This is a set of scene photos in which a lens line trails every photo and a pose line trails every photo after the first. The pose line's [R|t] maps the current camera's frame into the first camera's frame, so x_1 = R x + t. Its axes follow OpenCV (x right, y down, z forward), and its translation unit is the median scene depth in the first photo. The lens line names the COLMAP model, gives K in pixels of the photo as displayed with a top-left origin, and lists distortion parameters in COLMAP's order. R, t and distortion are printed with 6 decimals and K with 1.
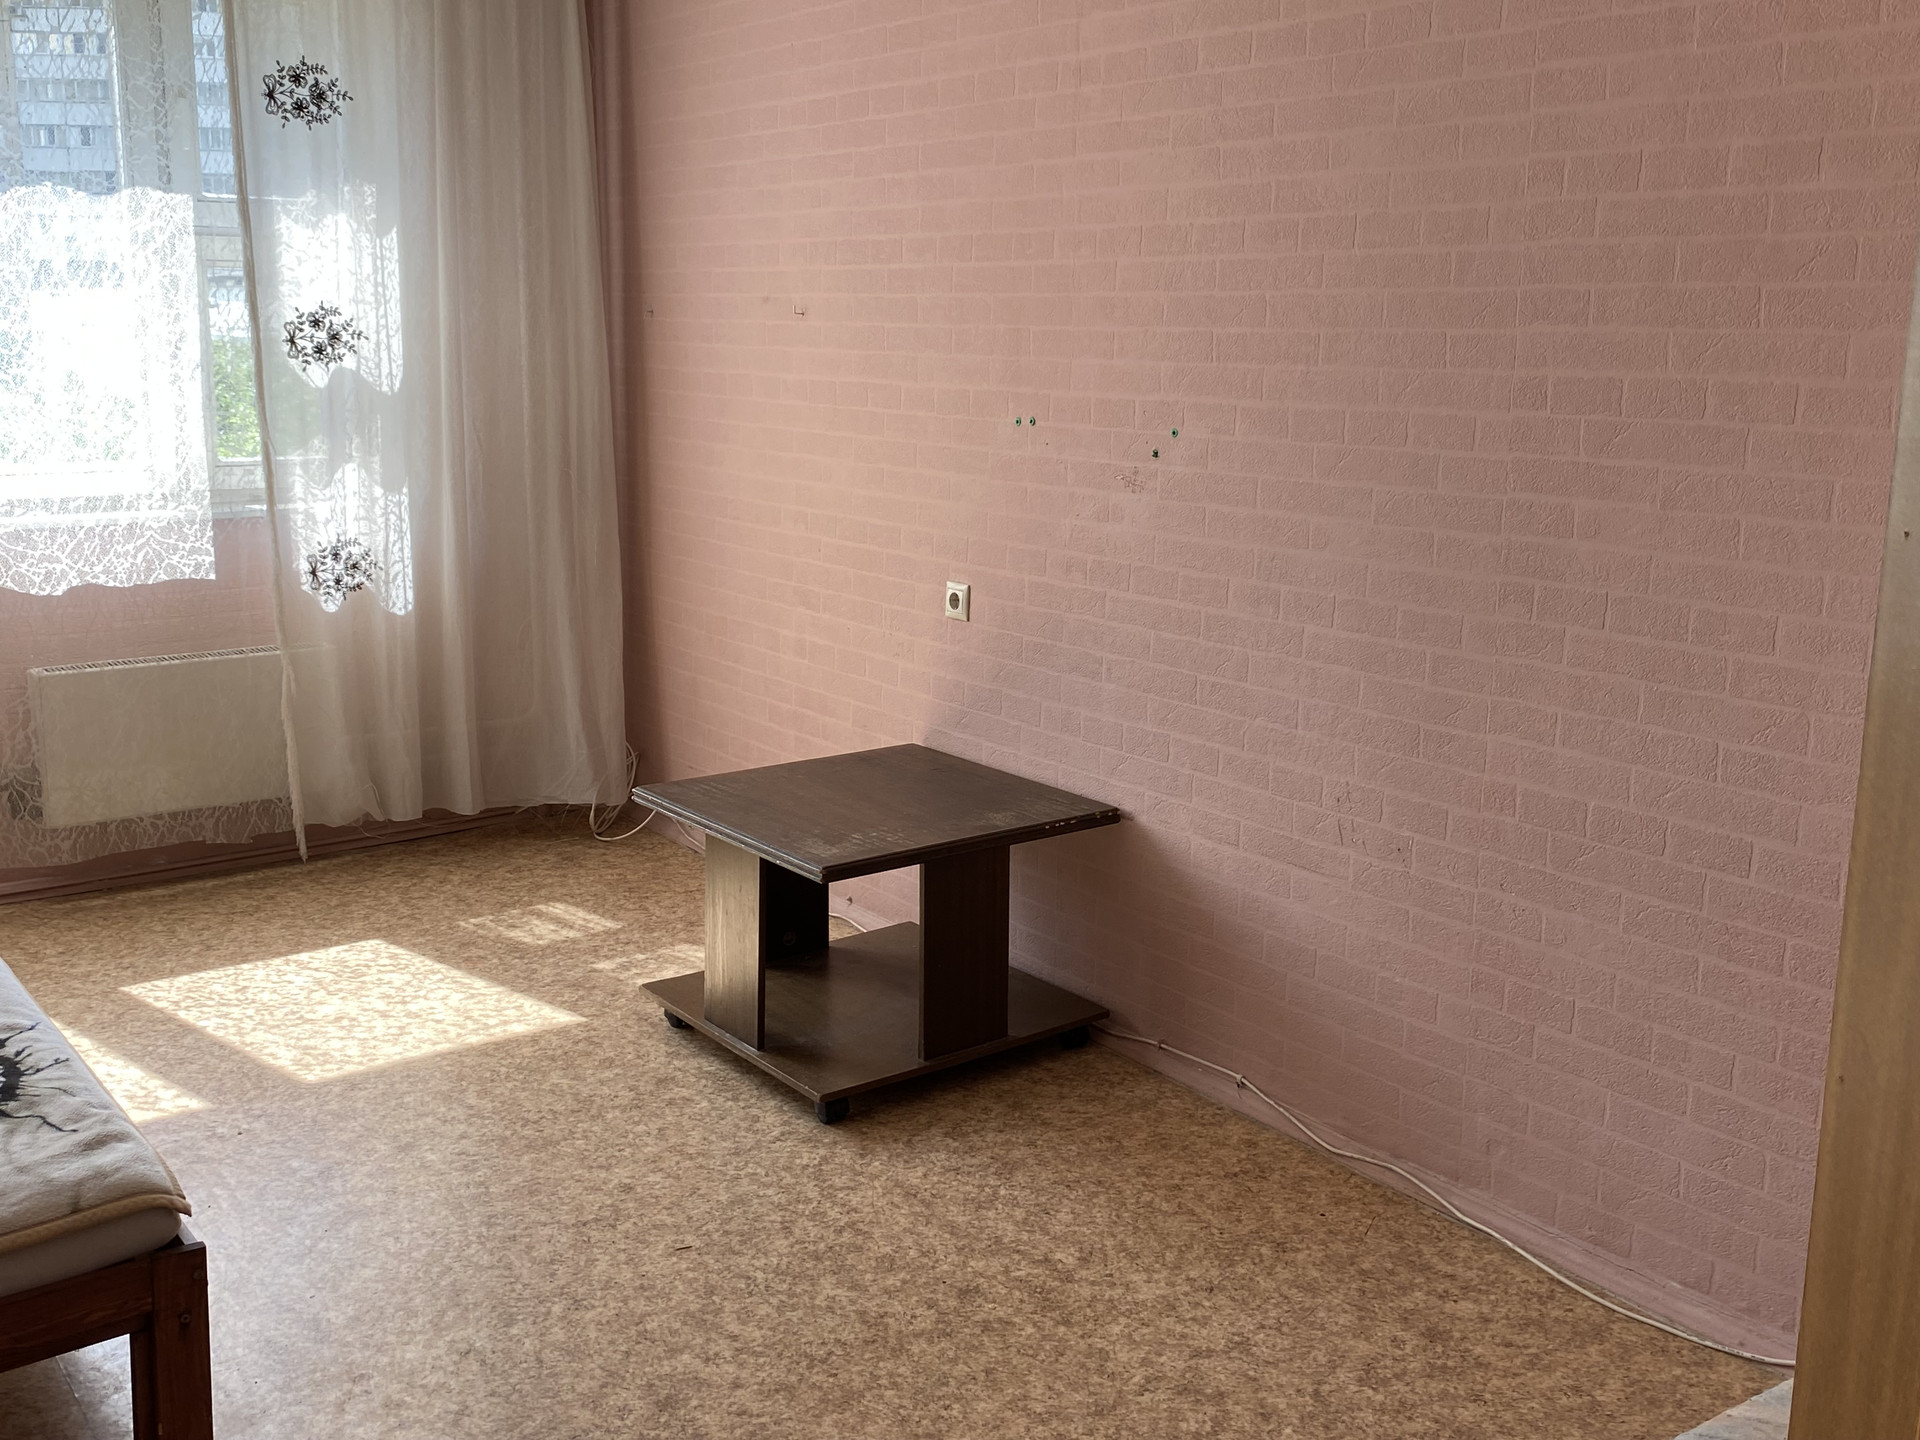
lens RADIAL K [[1882.8, 0, 957.9], [0, 1882.8, 685.9], [0, 0, 1]] dist [0.080093, -0.215386]
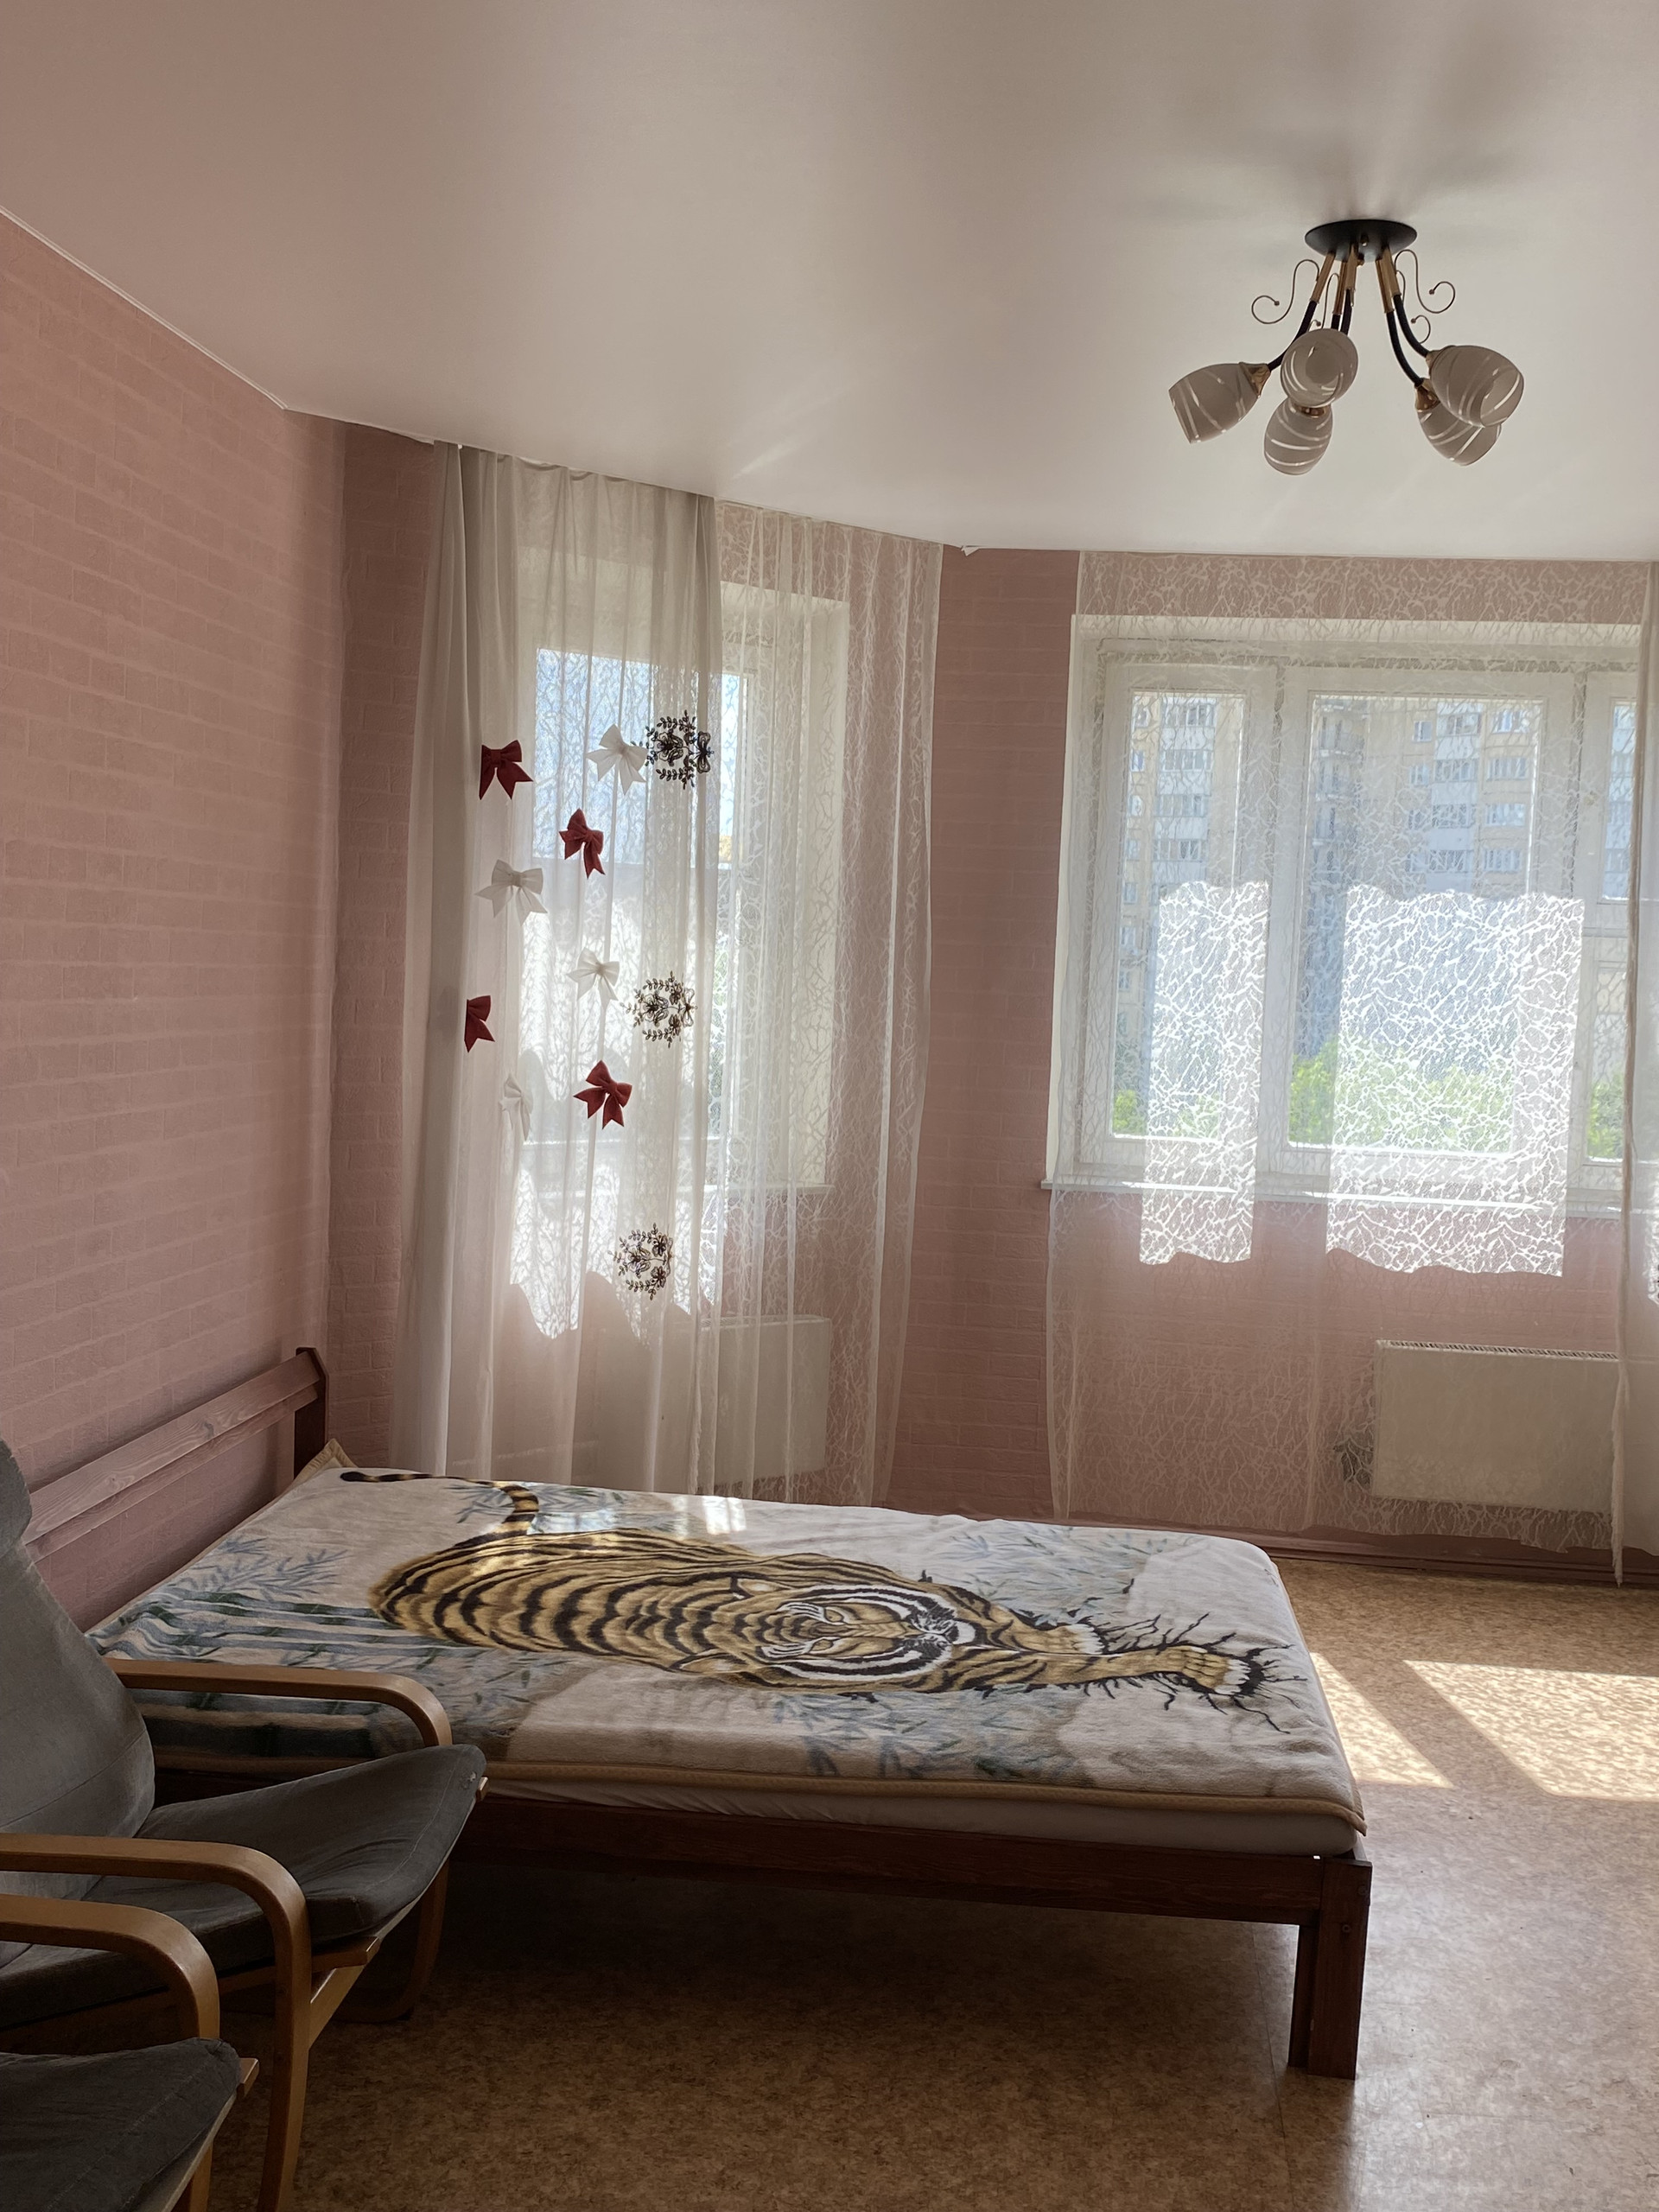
lens RADIAL K [[2171.0, 0, 878.4], [0, 2171.0, 1070.4], [0, 0, 1]] dist [0.150547, -0.434888]
pose [[0.740893, 0.054383, -0.669418, 0.113042], [-0.161829, 0.981805, -0.099346, 0.010244], [0.651836, 0.181936, 0.736213, -0.103397]]
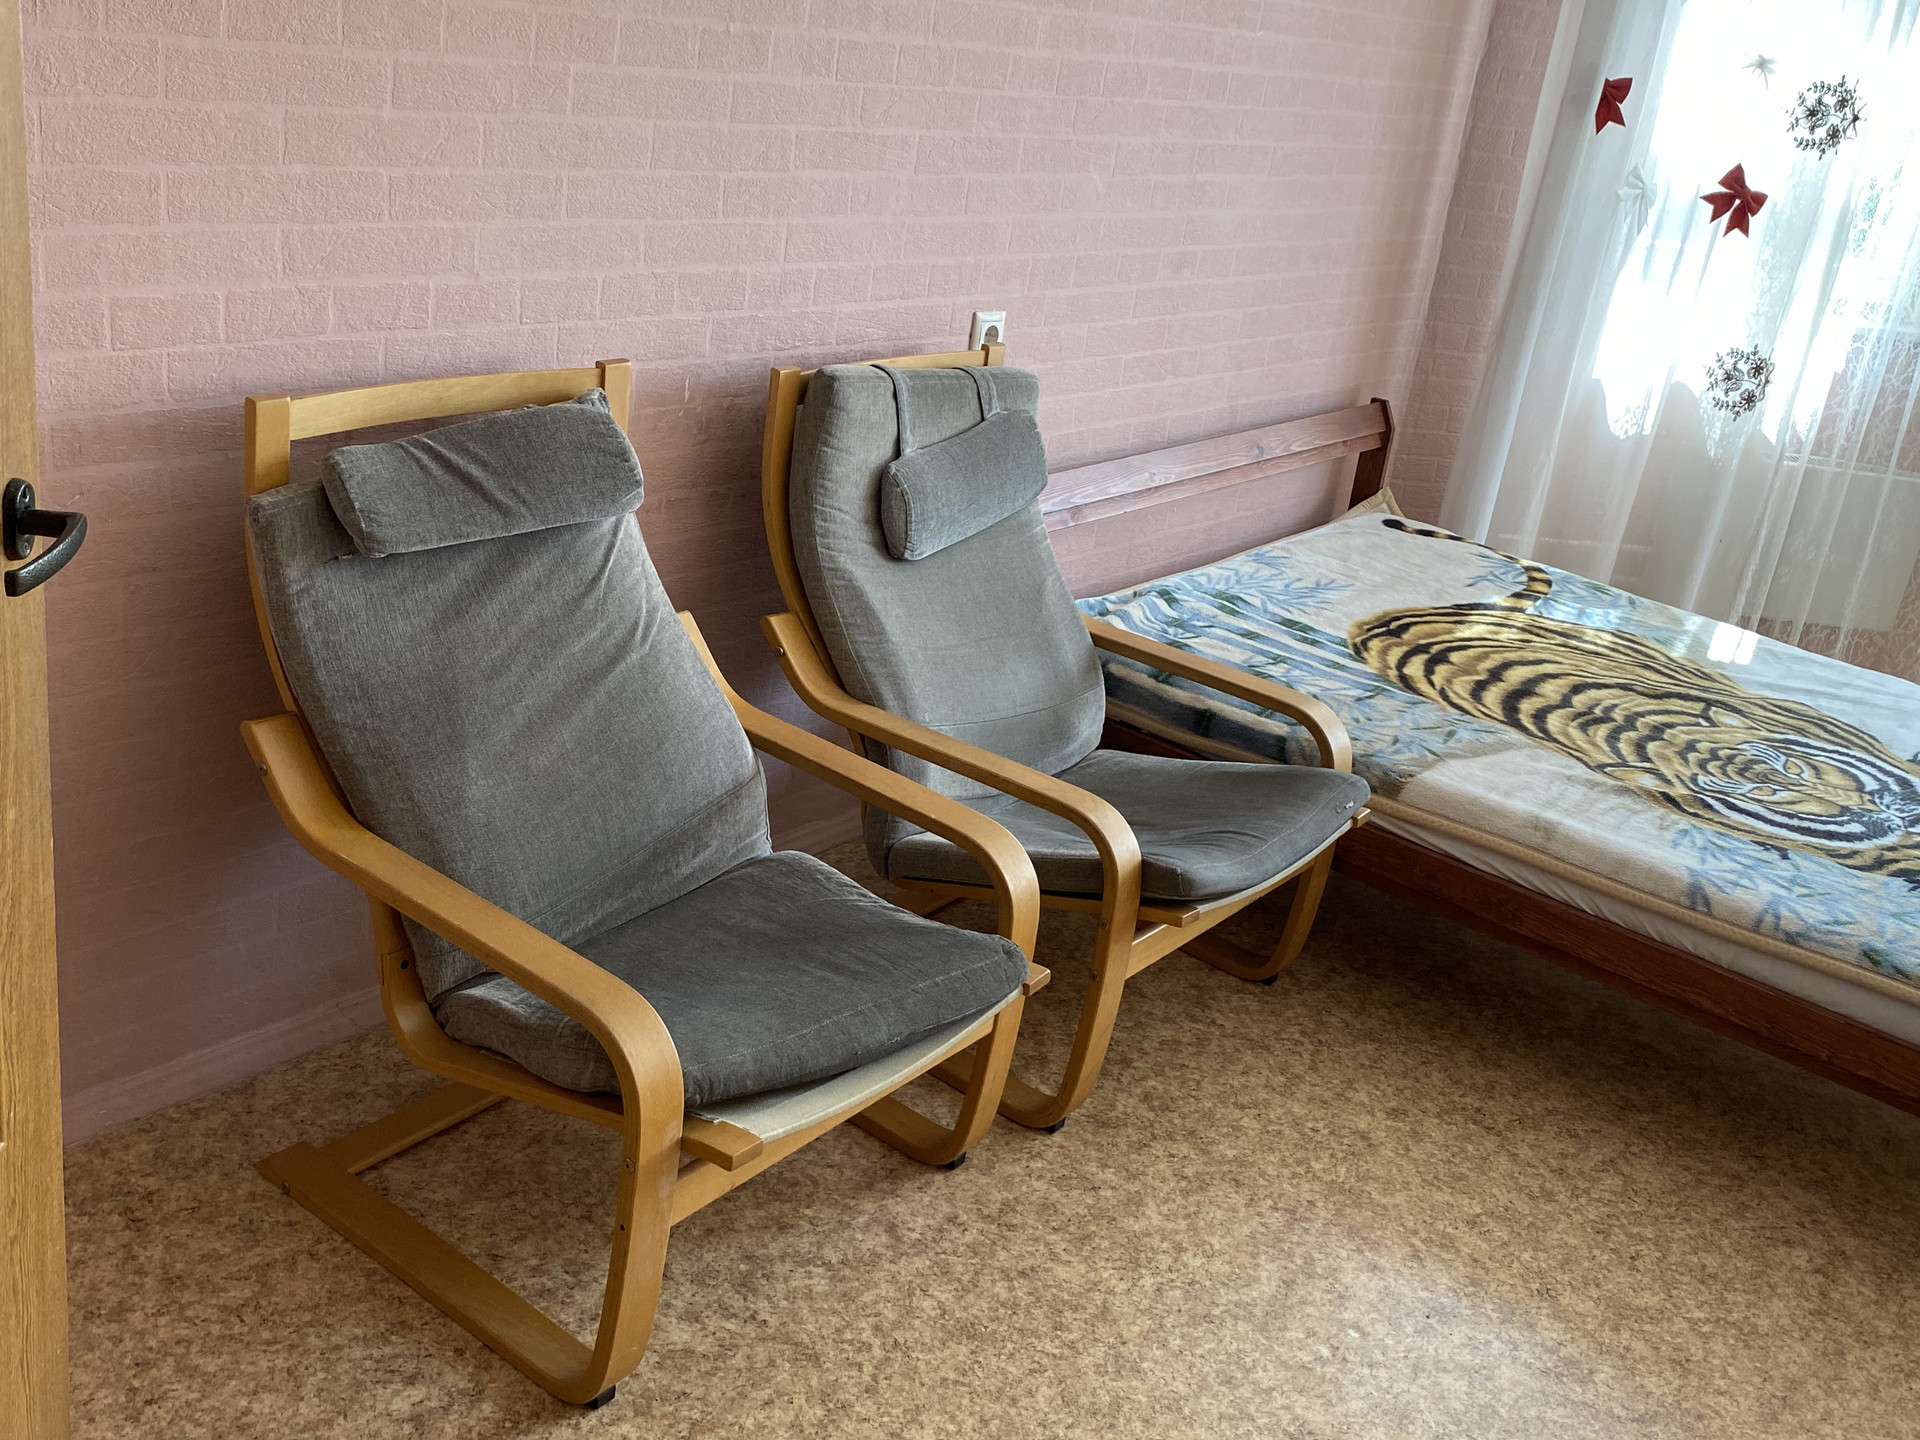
lens RADIAL K [[1884.4, 0, 980.9], [0, 1884.4, 701.7], [0, 0, 1]] dist [0.150547, -0.434888]
pose [[0.254360, 0.377627, -0.890337, 0.098871], [-0.315570, 0.902635, 0.292688, -0.000172], [0.914175, 0.206516, 0.348761, 0.008901]]
